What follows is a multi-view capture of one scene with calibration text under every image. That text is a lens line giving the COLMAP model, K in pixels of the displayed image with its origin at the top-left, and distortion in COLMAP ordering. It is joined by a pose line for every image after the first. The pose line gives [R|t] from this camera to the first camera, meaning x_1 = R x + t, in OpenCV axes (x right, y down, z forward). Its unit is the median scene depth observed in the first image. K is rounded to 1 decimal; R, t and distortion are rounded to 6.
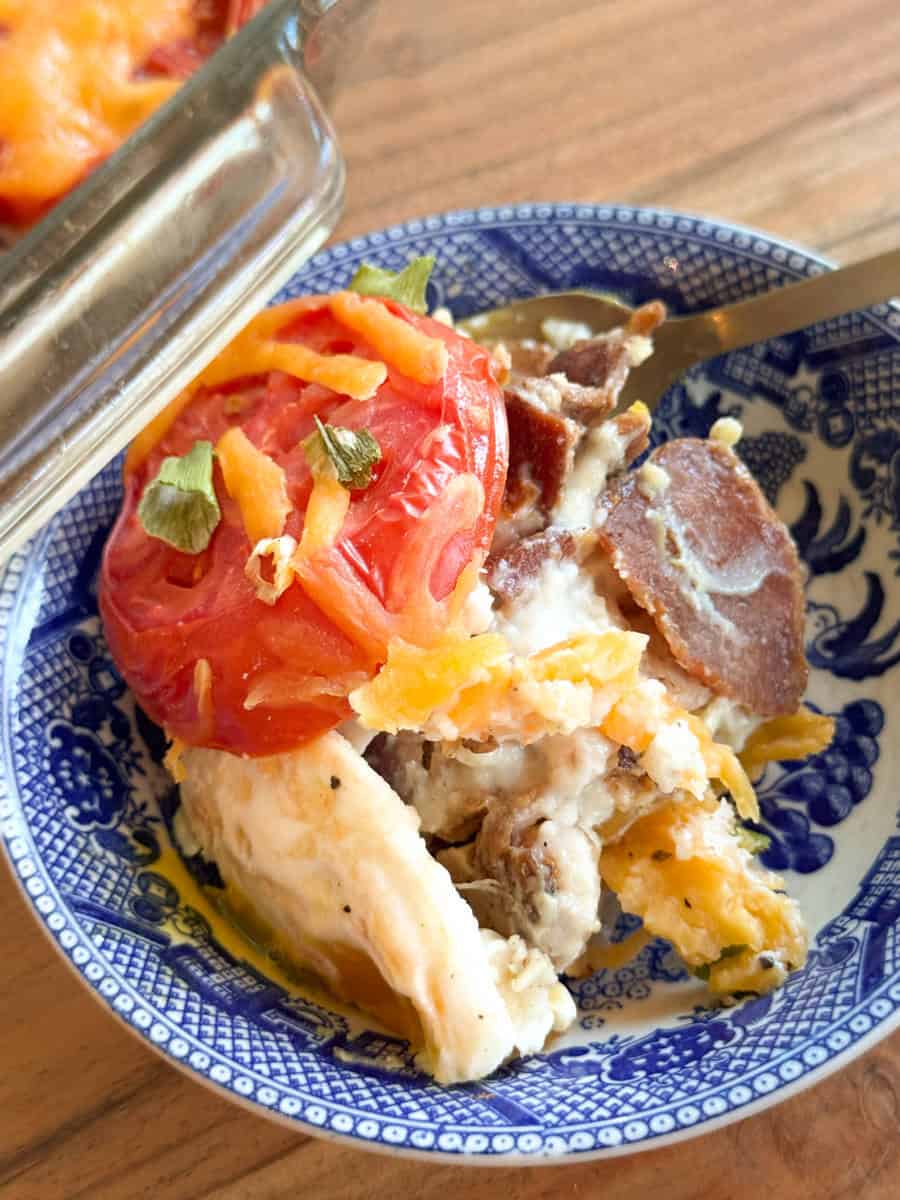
lens RADIAL K [[1767.9, 0, 451.7], [0, 1767.9, 594.0], [0, 0, 1]] dist [0.124836, -0.139636]
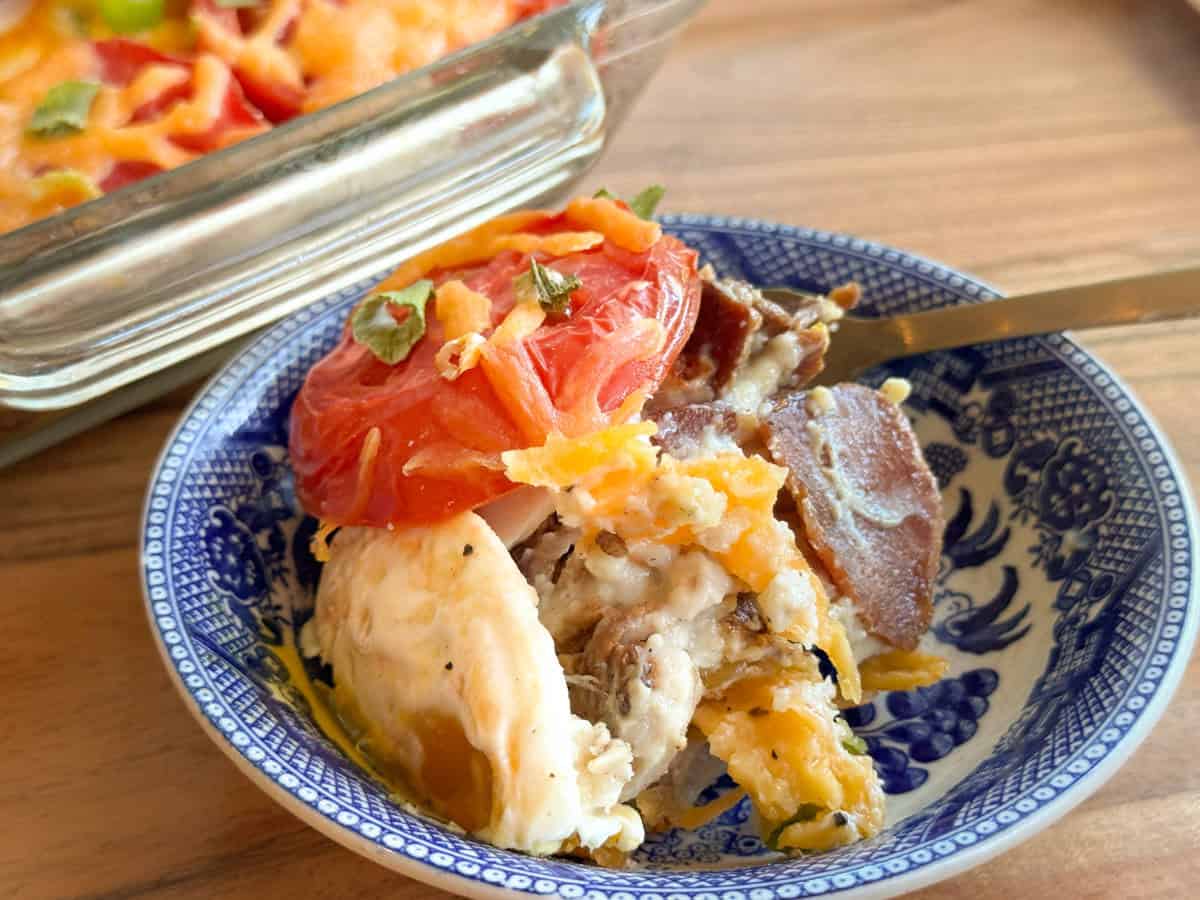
lens RADIAL K [[1767.9, 0, 590.1], [0, 1767.9, 449.0], [0, 0, 1]] dist [0.124836, -0.139636]
pose [[0.973799, 0.216284, -0.070266, 0.060393], [-0.227410, 0.927211, -0.297597, 0.320410], [0.000786, 0.305778, 0.952102, -0.016445]]
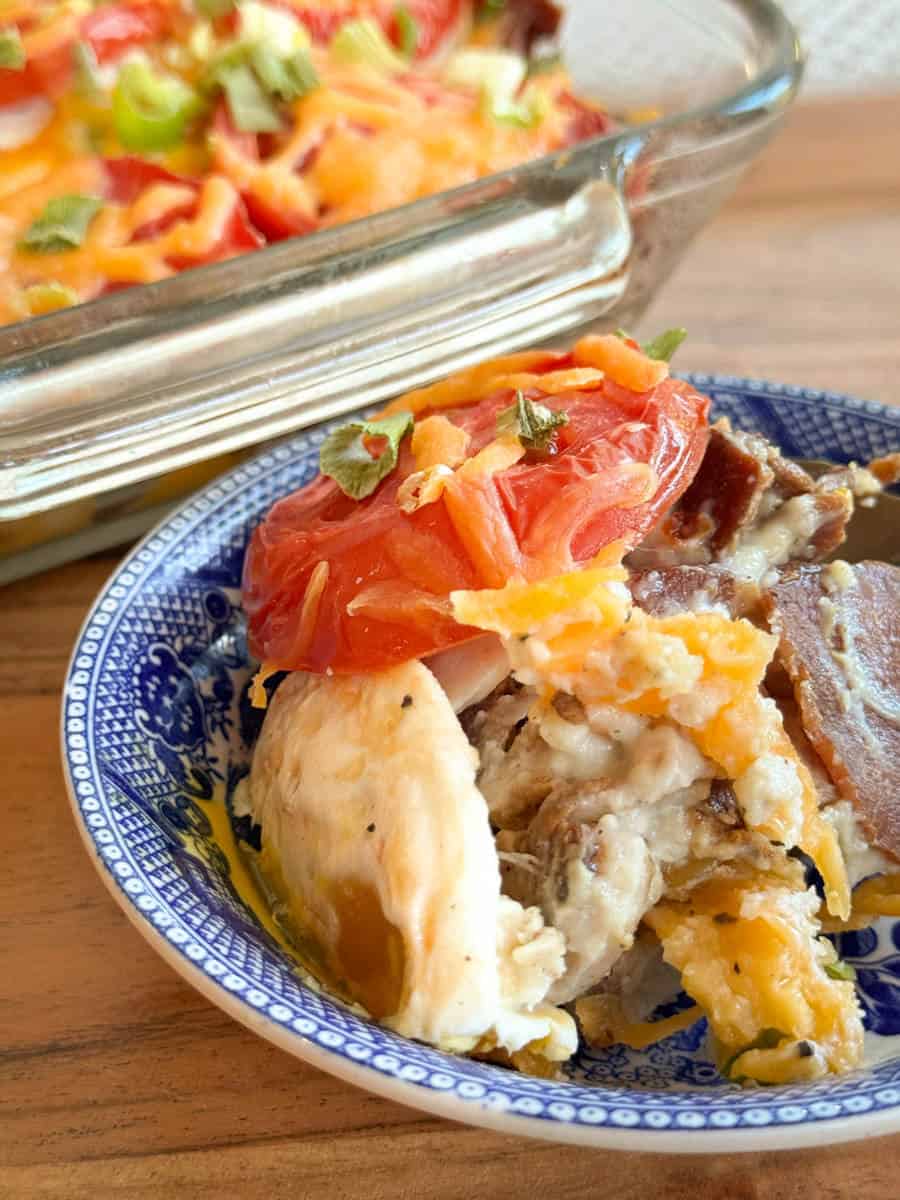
lens RADIAL K [[1893.7, 0, 450.0], [0, 1893.7, 600.0], [0, 0, 1]] dist [0.111969, -0.061461]
pose [[0.935953, 0.285736, -0.205783, 0.134255], [-0.338980, 0.889325, -0.306911, 0.330015], [0.095312, 0.357011, 0.929225, 0.052184]]
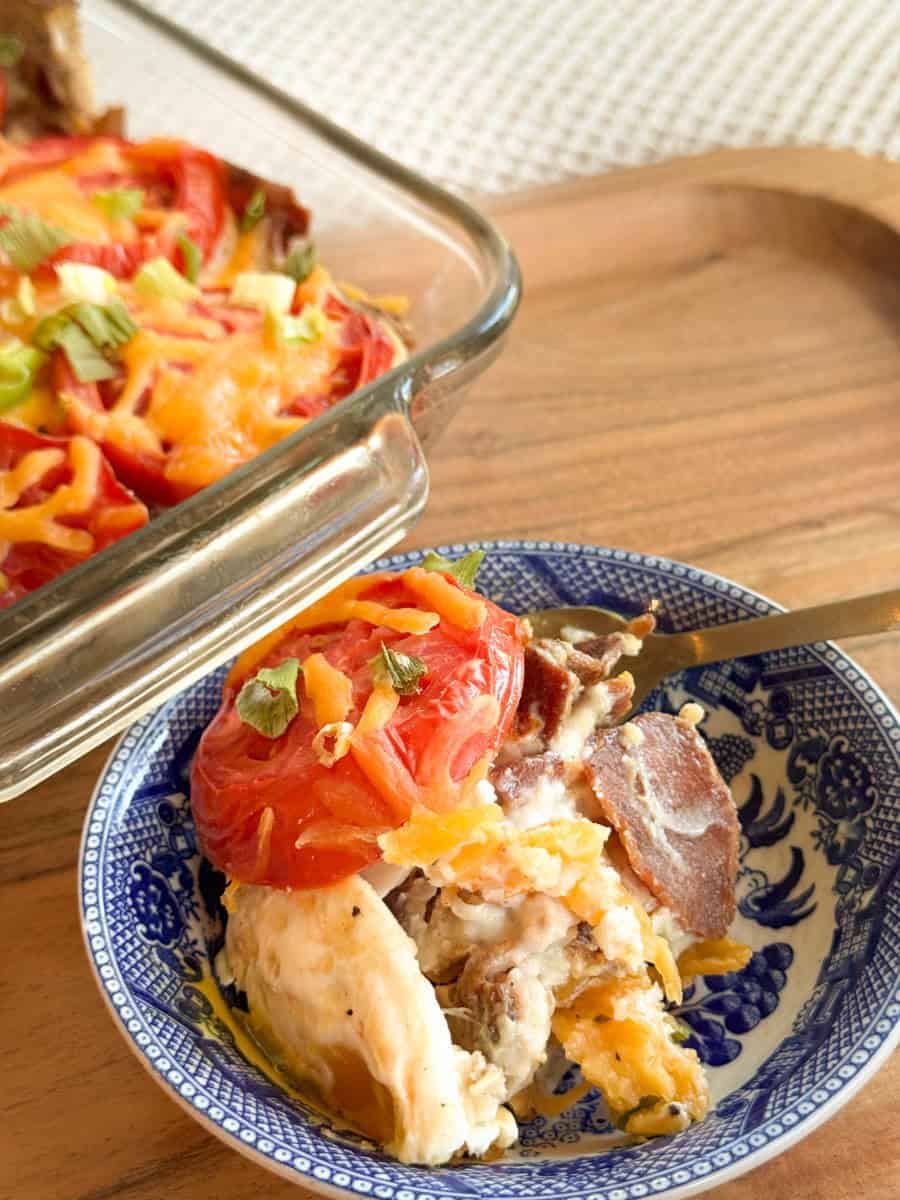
lens RADIAL K [[1727.1, 0, 447.0], [0, 1727.1, 600.5], [0, 0, 1]] dist [0.094980, -0.021558]
pose [[0.989550, 0.140451, -0.032613, 0.008092], [-0.144126, 0.956914, -0.252078, 0.182786], [-0.004197, 0.254145, 0.967157, -0.253103]]
